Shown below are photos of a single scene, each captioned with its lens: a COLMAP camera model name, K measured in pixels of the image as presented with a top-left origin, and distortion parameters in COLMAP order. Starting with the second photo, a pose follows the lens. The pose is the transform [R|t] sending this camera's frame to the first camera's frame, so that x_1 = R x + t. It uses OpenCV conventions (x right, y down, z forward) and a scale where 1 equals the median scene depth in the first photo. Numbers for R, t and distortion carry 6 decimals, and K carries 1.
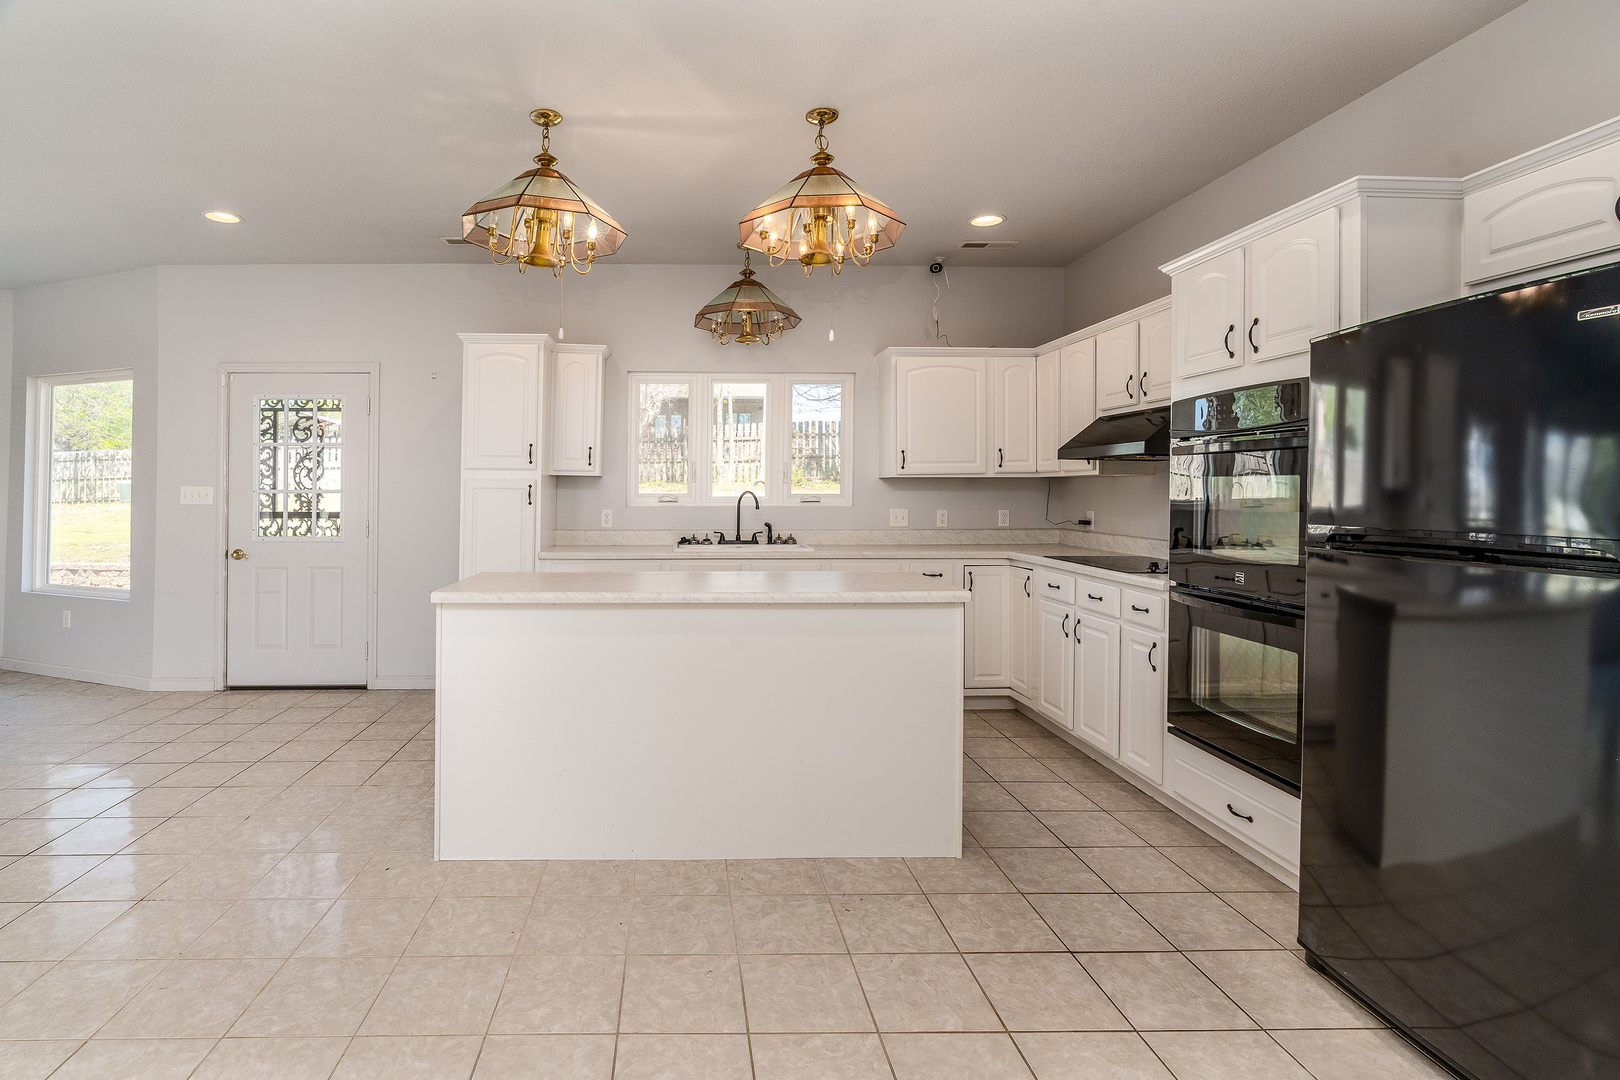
lens RADIAL K [[774.7, 0, 676.4], [0, 774.7, 495.1], [0, 0, 1]] dist [-0.005355, -0.000092]
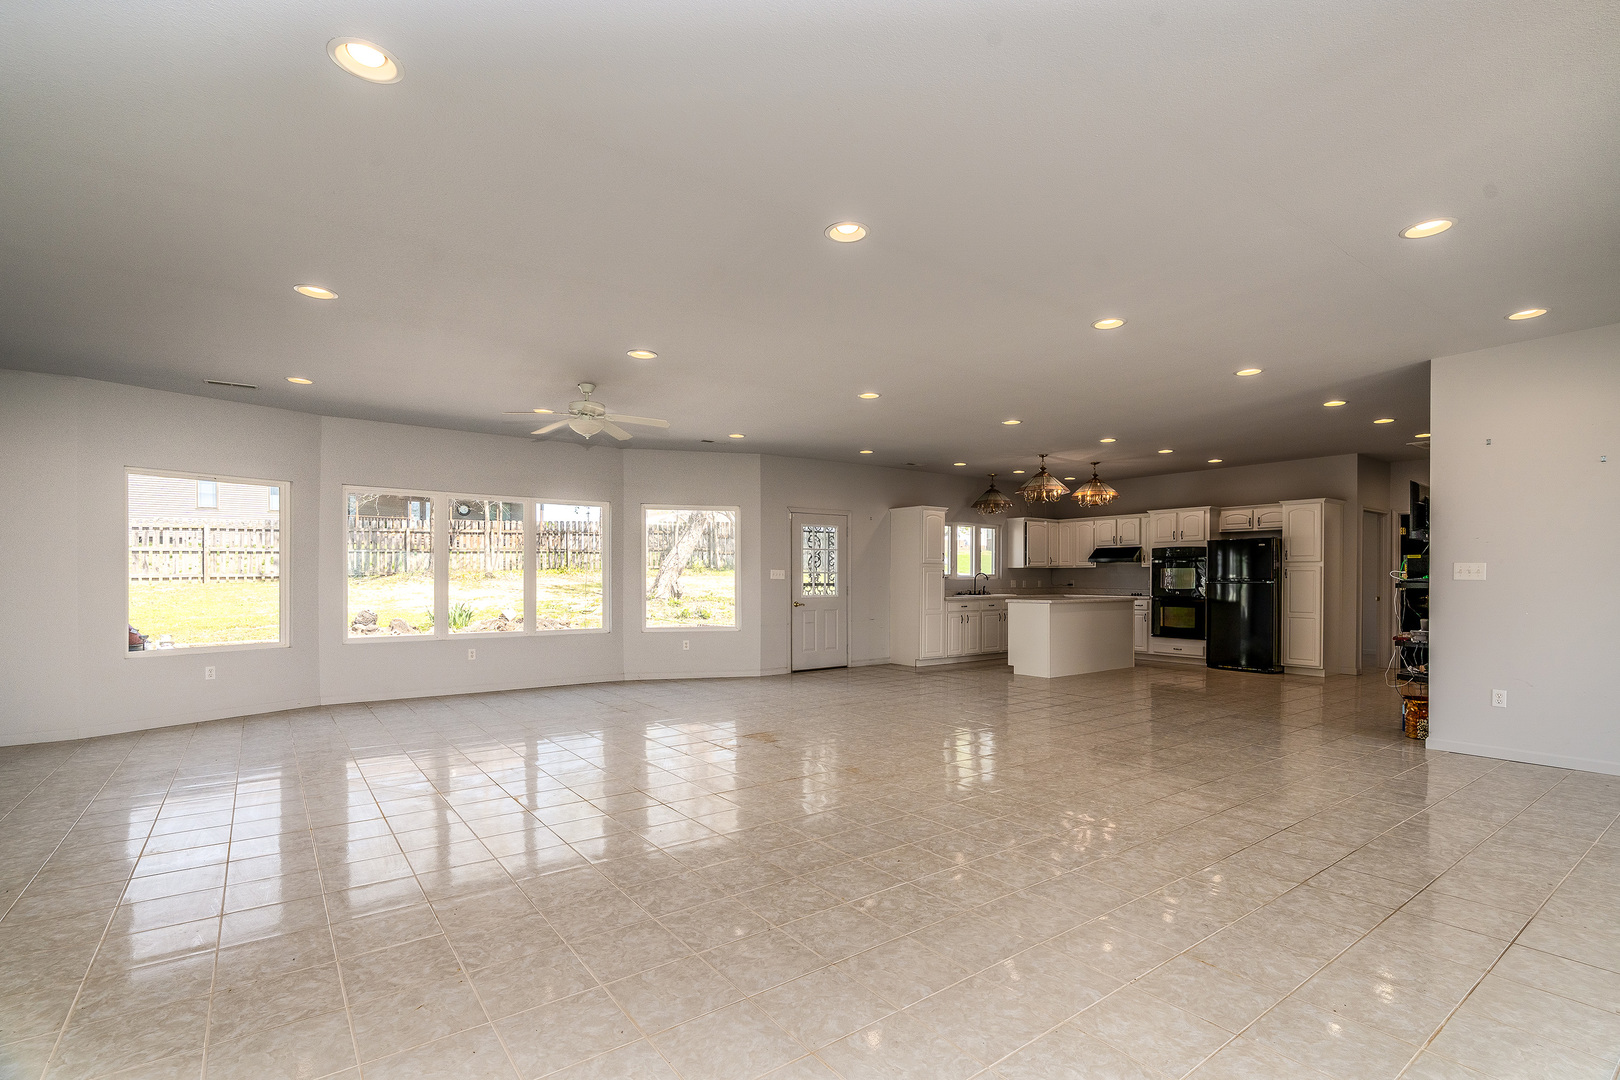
lens RADIAL K [[757.2, 0, 809.6], [0, 757.2, 583.2], [0, 0, 1]] dist [-0.001369, -0.000191]
pose [[0.814189, -0.005470, 0.580574, -1.785521], [0.006215, 0.999980, 0.000705, 0.022896], [-0.580567, 0.003034, 0.814207, -0.649726]]
